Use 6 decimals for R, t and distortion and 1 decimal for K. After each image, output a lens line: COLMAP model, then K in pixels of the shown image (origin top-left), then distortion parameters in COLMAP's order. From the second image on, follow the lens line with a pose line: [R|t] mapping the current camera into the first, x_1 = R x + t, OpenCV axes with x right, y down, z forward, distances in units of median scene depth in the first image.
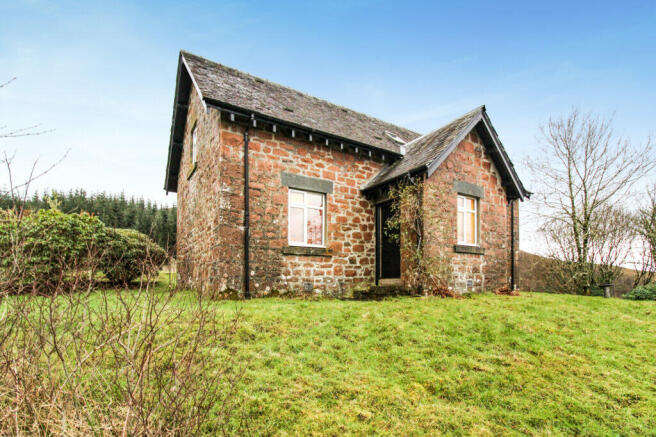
lens RADIAL K [[319.4, 0, 333.5], [0, 319.4, 264.8], [0, 0, 1]] dist [0.001431, 0.000034]
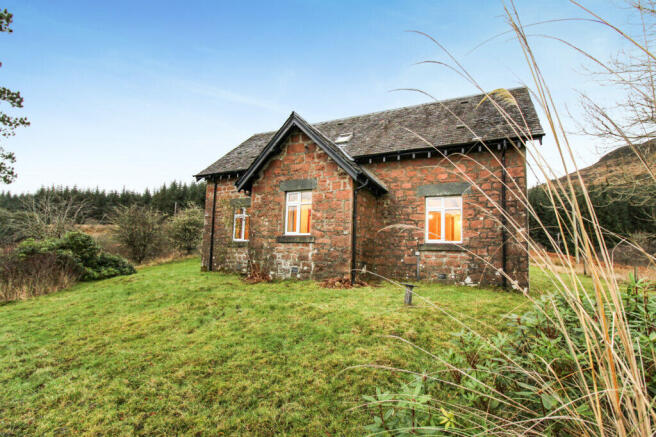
lens RADIAL K [[312.4, 0, 328.6], [0, 312.4, 218.2], [0, 0, 1]] dist [-0.011625, 0.000694]
pose [[0.519433, -0.092808, -0.849456, 1.411376], [0.011527, 0.994755, -0.101634, -0.008629], [0.854433, 0.043000, 0.517779, 0.535571]]
